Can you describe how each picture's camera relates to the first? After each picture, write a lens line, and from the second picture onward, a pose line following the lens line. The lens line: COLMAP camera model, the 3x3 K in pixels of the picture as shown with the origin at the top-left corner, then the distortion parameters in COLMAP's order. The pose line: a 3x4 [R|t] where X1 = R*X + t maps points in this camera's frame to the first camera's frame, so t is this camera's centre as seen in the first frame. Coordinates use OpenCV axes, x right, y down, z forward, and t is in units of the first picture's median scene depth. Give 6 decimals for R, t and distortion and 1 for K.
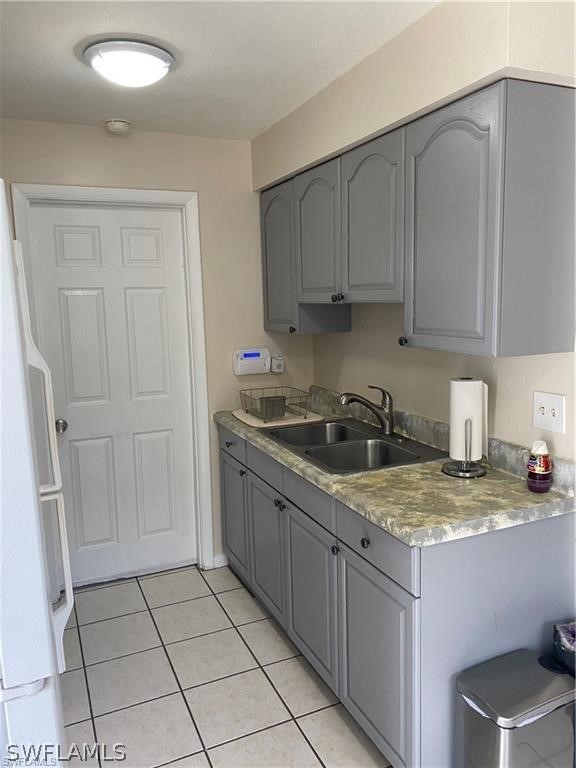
lens RADIAL K [[587.6, 0, 292.0], [0, 587.6, 380.9], [0, 0, 1]] dist [0.045237, -0.018450]
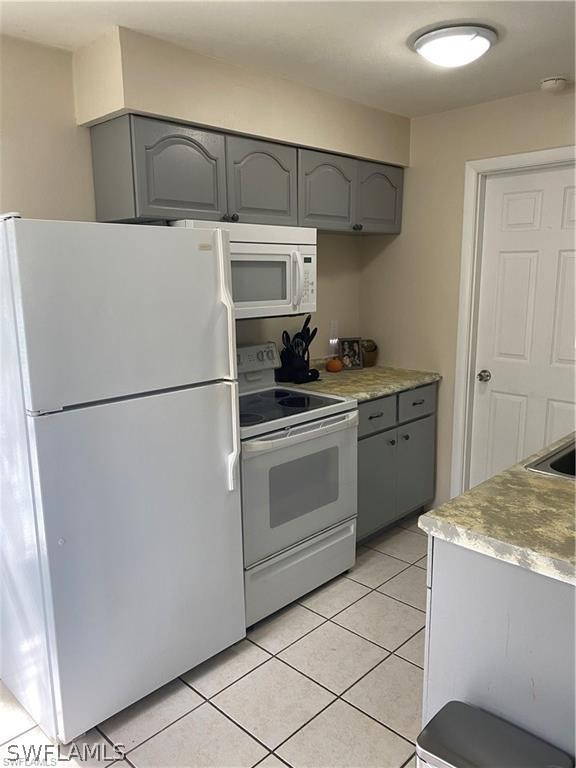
lens RADIAL K [[587.6, 0, 294.6], [0, 587.6, 385.2], [0, 0, 1]] dist [0.045237, -0.018450]
pose [[0.379910, 0.201418, -0.902828, 0.831280], [-0.137592, 0.977453, 0.160168, -0.061795], [0.914733, 0.063372, 0.399058, 0.373749]]
